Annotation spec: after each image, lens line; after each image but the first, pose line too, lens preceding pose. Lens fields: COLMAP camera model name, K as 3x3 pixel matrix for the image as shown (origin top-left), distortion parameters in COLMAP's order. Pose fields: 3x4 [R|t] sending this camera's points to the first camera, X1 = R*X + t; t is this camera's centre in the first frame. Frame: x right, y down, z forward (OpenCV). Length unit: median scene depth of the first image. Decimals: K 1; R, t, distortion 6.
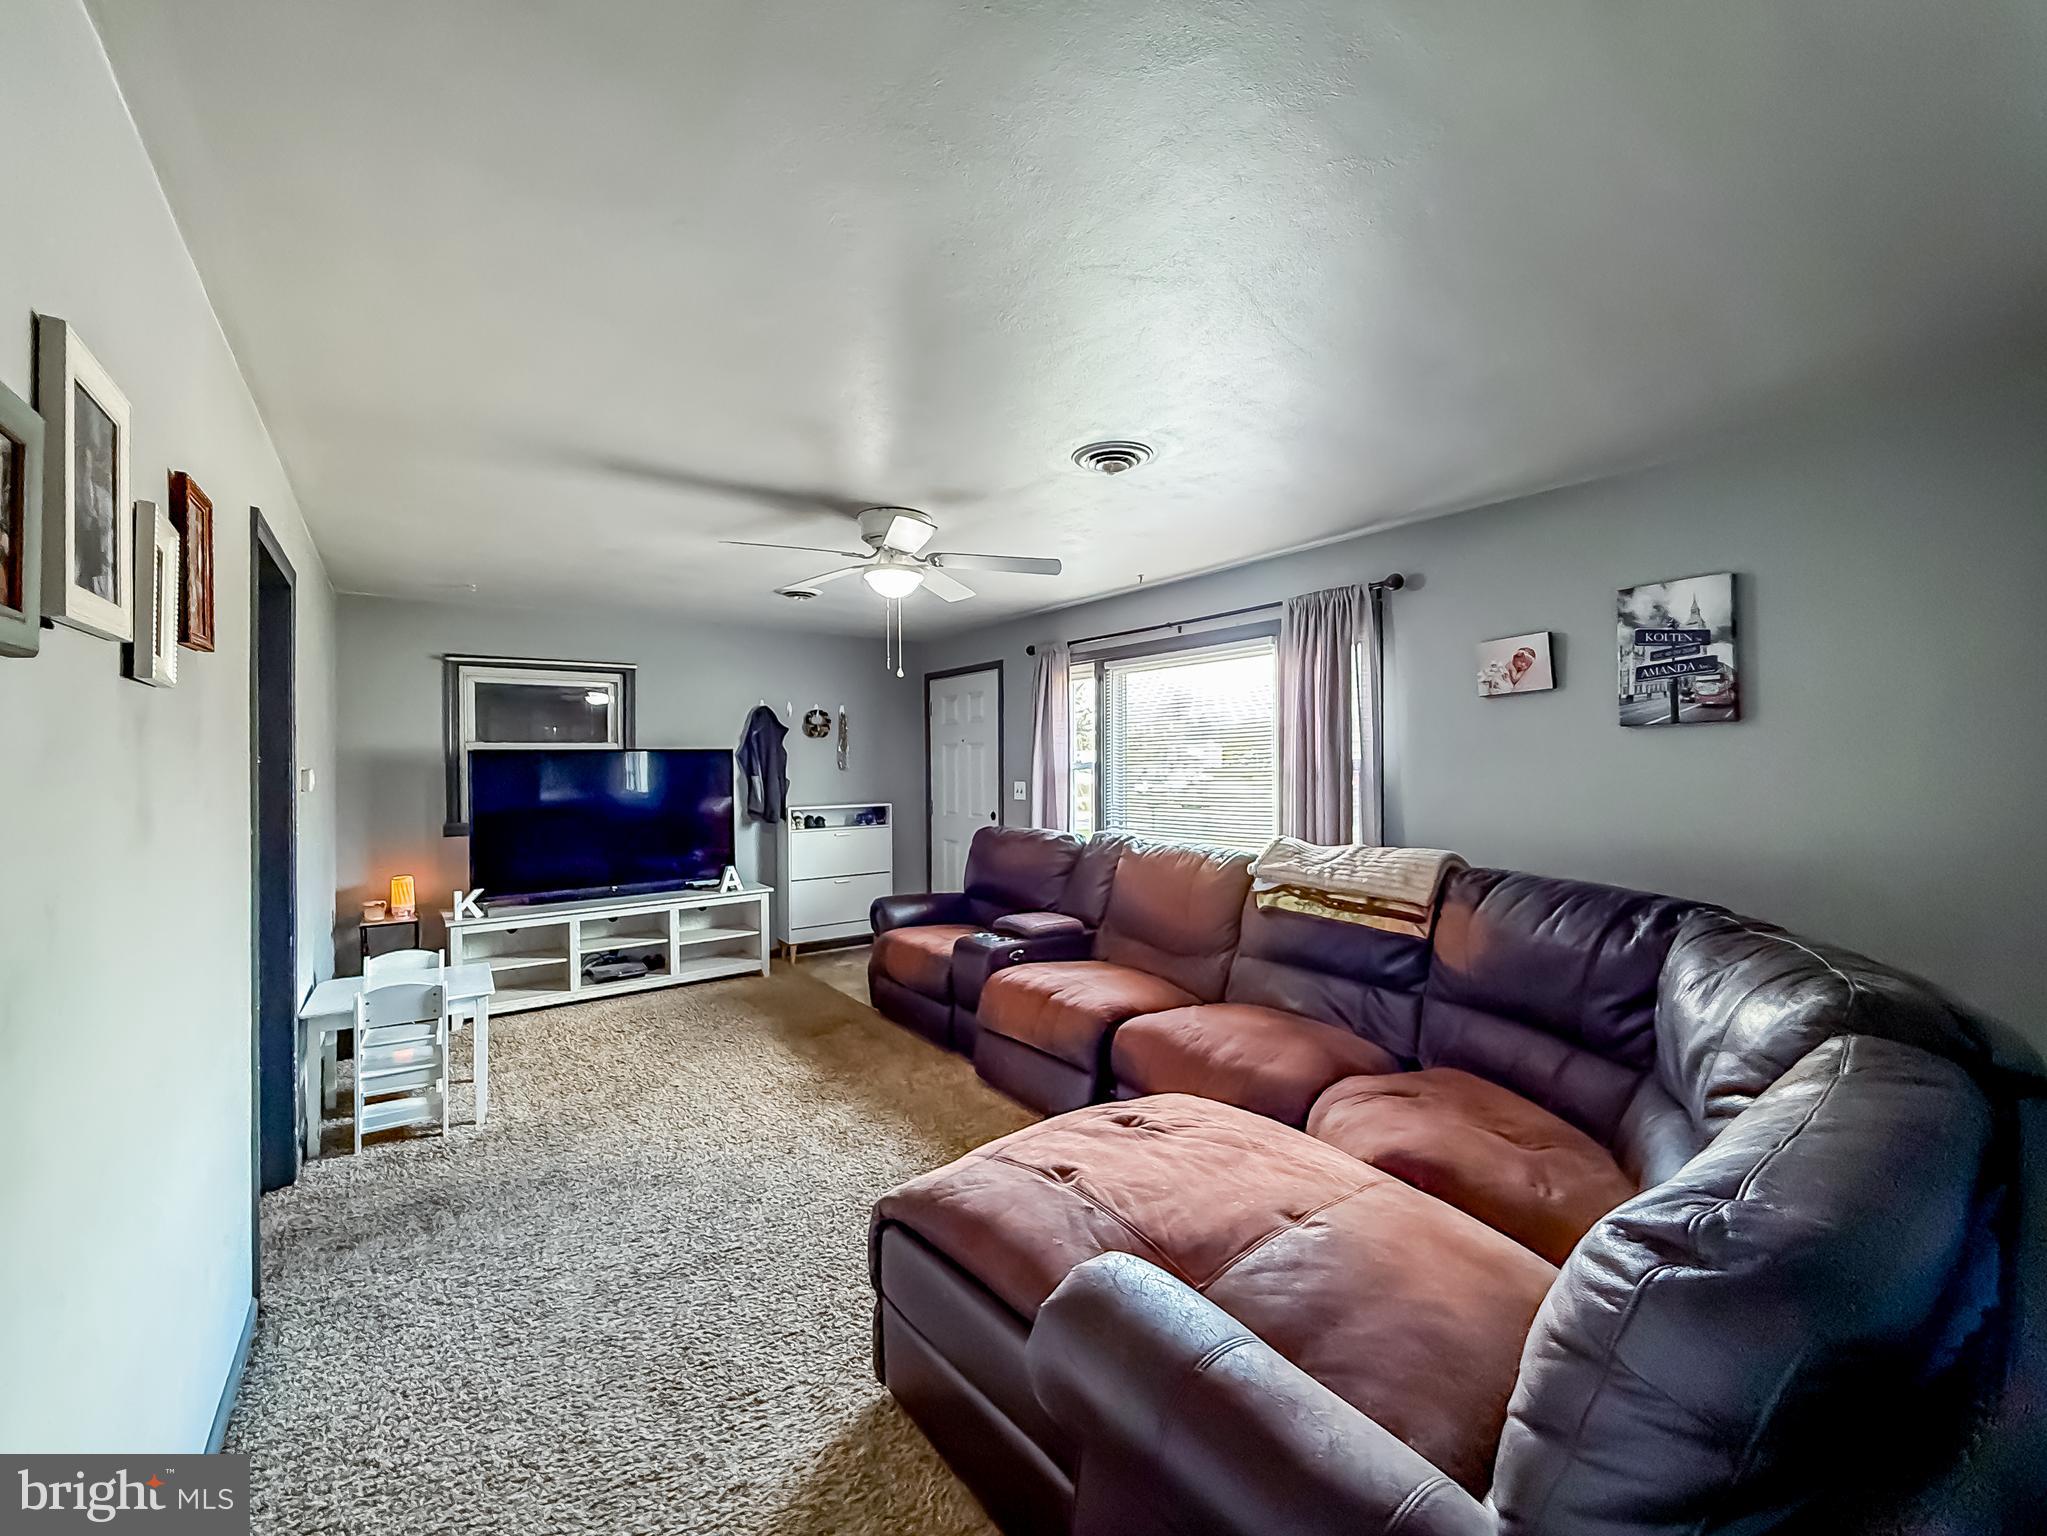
lens RADIAL K [[828.0, 0, 1013.0], [0, 828.0, 769.5], [0, 0, 1]] dist [0.001944, 0.000915]
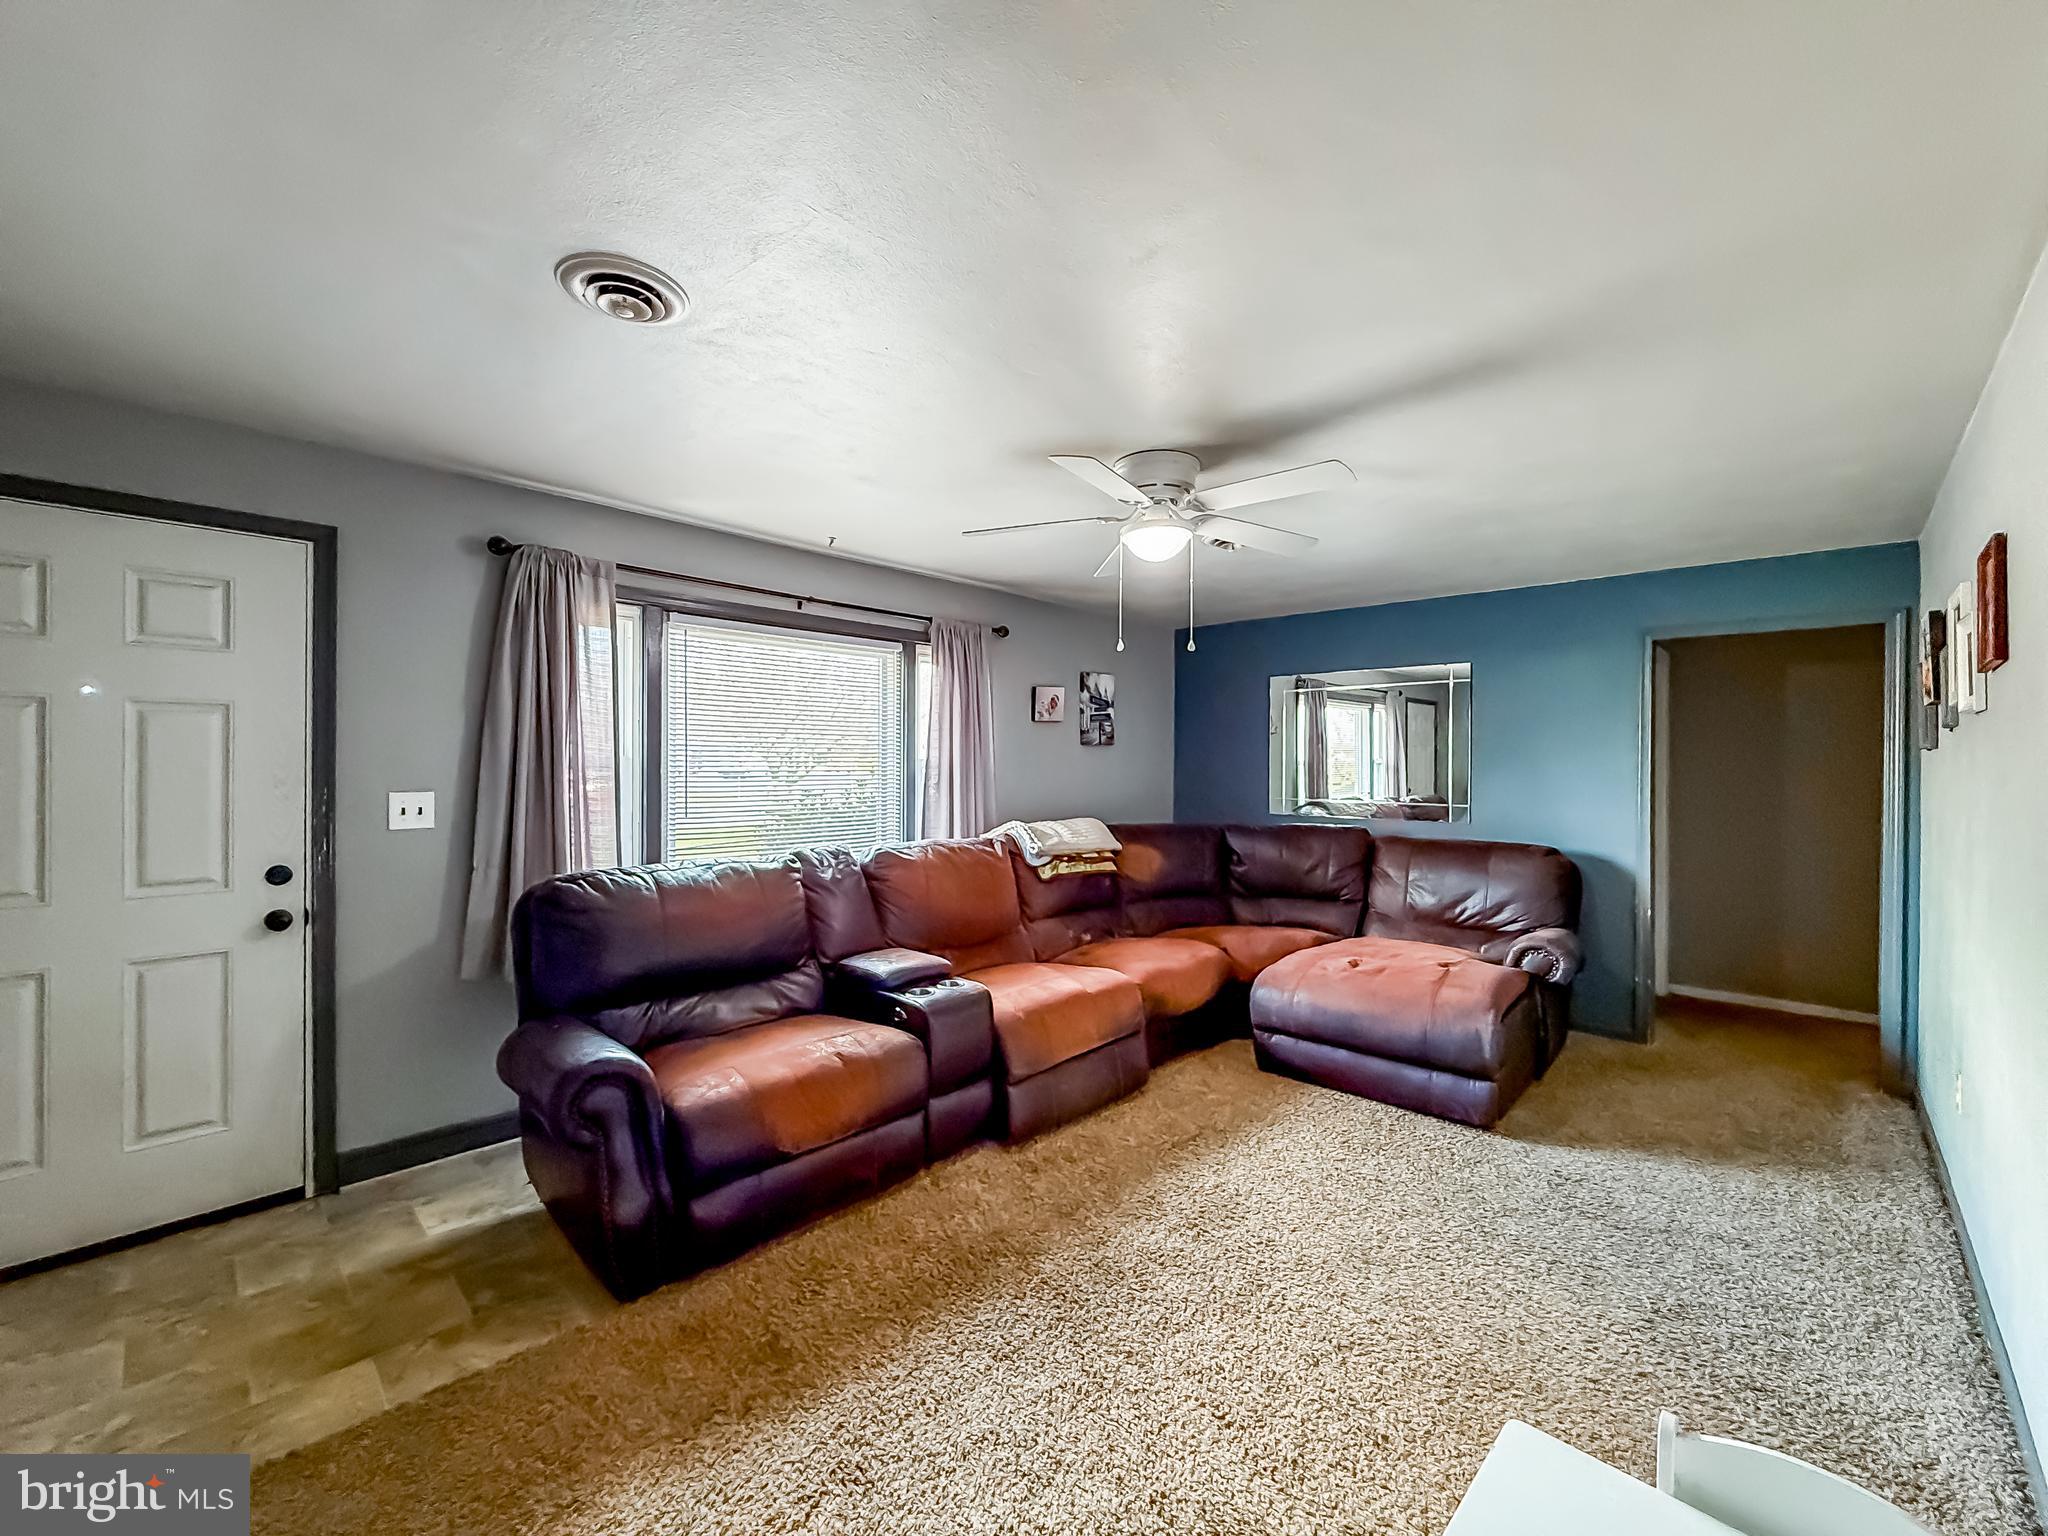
lens RADIAL K [[828.4, 0, 1013.0], [0, 828.4, 770.8], [0, 0, 1]] dist [0.001944, 0.000915]
pose [[-0.167484, 0.003258, 0.985869, -0.988835], [0.005564, 0.999982, -0.002359, 0.008883], [-0.985859, 0.005090, -0.167499, 1.341288]]
